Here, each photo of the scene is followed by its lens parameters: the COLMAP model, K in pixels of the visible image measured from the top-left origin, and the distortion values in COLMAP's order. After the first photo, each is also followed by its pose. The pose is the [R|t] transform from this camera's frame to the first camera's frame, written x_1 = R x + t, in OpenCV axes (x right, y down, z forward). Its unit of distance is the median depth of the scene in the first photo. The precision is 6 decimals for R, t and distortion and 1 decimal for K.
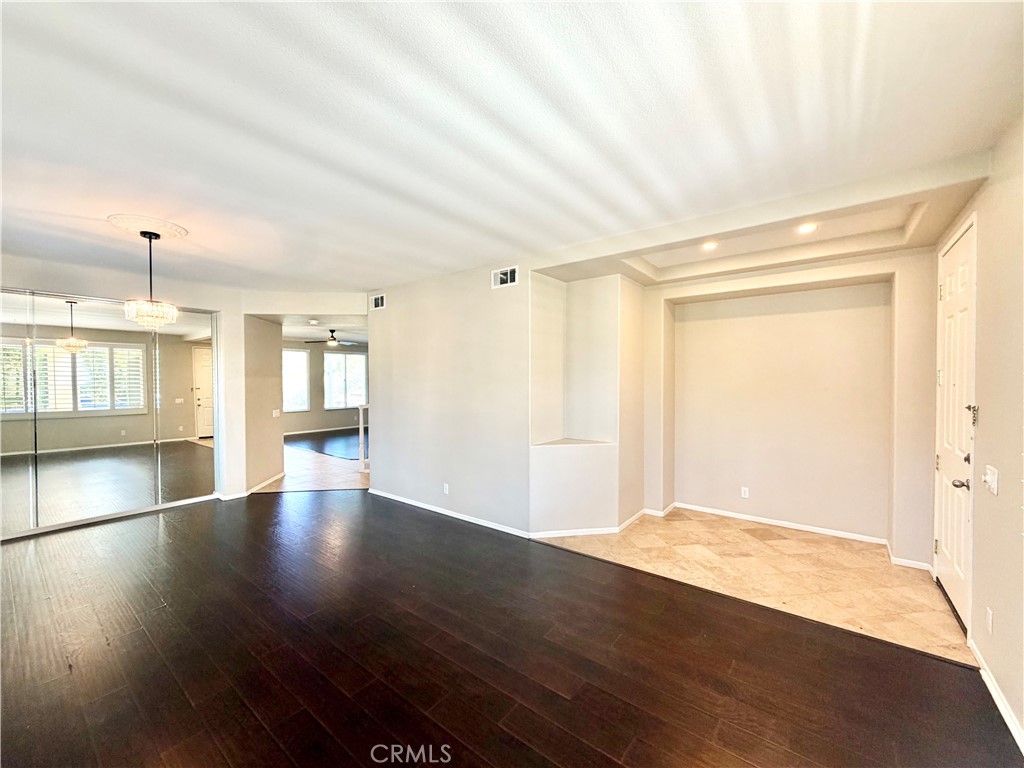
lens RADIAL K [[406.7, 0, 506.9], [0, 406.7, 386.1], [0, 0, 1]] dist [0.000620, 0.000158]
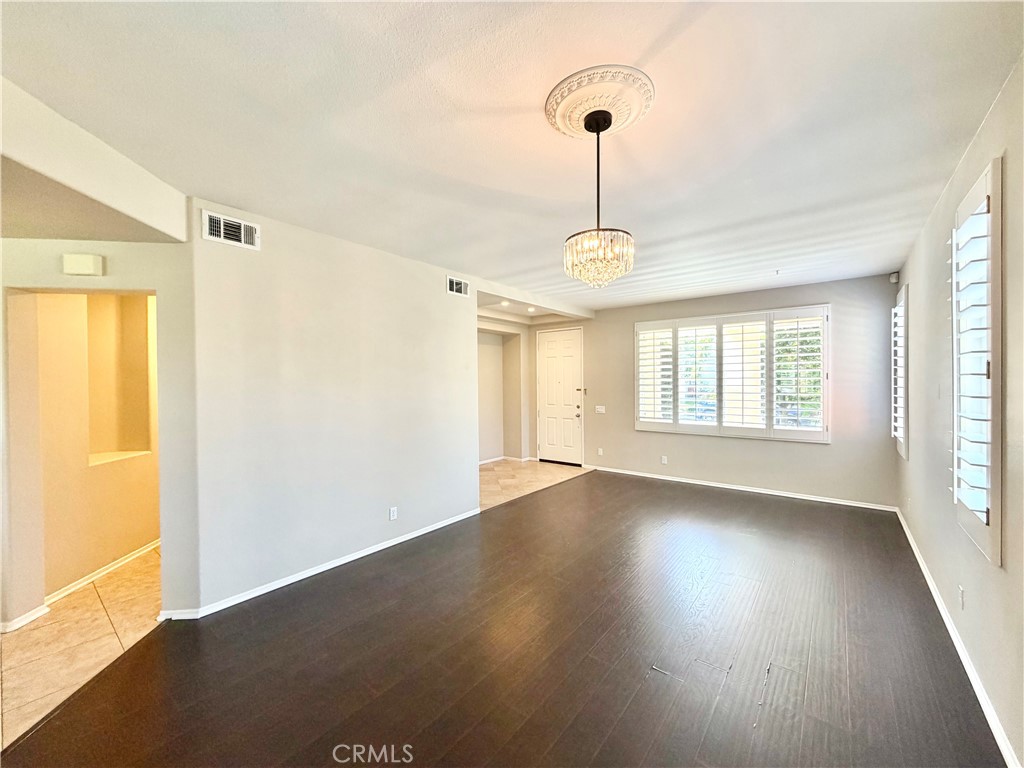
lens RADIAL K [[406.7, 0, 506.9], [0, 406.7, 386.1], [0, 0, 1]] dist [0.000620, 0.000158]
pose [[0.019713, -0.011983, 0.999734, -1.077518], [0.018987, 0.999752, 0.011609, -0.010601], [-0.999625, 0.018753, 0.019935, 0.837819]]
